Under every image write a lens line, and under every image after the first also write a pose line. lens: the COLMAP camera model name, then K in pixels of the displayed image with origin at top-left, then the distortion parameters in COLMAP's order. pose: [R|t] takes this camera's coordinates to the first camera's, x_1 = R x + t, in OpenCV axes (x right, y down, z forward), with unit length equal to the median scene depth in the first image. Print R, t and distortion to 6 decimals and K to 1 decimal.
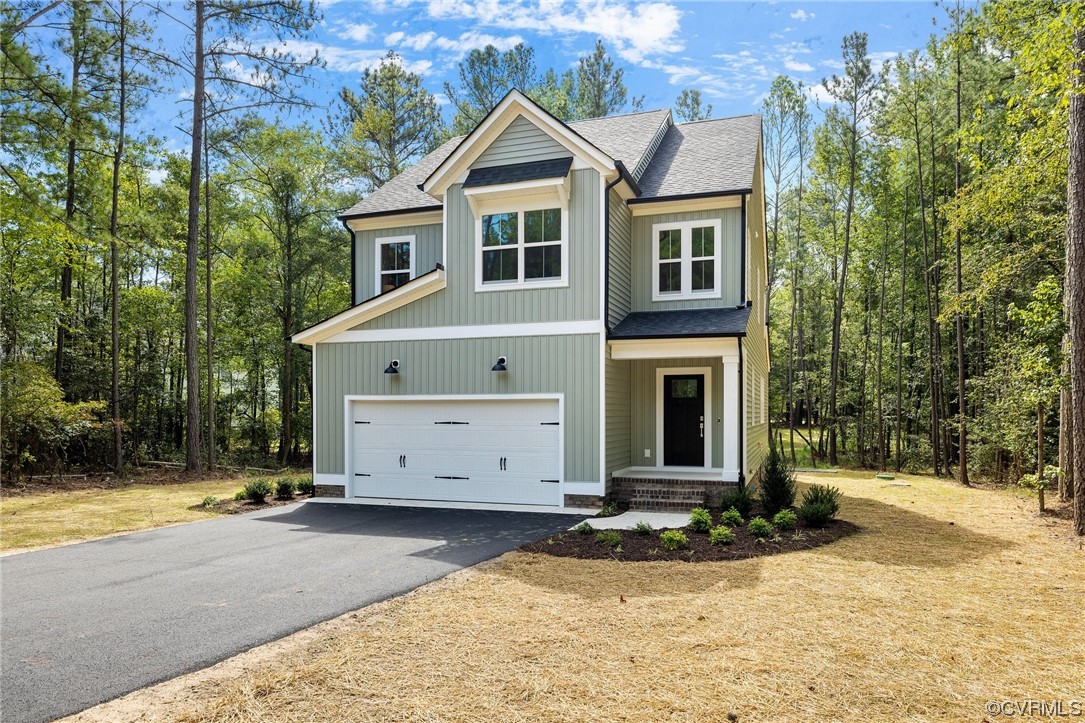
lens RADIAL K [[544.8, 0, 540.0], [0, 544.8, 428.3], [0, 0, 1]] dist [0.000575, -0.000062]
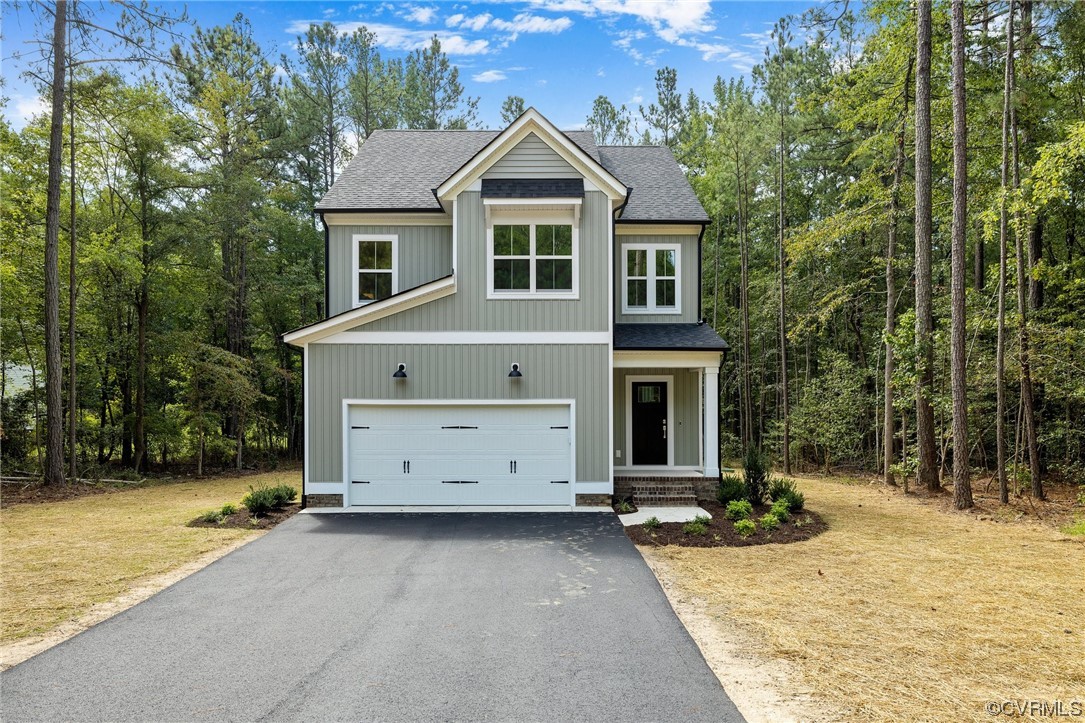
lens RADIAL K [[544.8, 0, 540.0], [0, 544.8, 428.3], [0, 0, 1]] dist [0.000575, -0.000062]
pose [[0.966219, -0.007269, 0.257621, -0.287941], [0.007726, 0.999970, -0.000764, -0.006642], [-0.257607, 0.002728, 0.966246, -0.010697]]
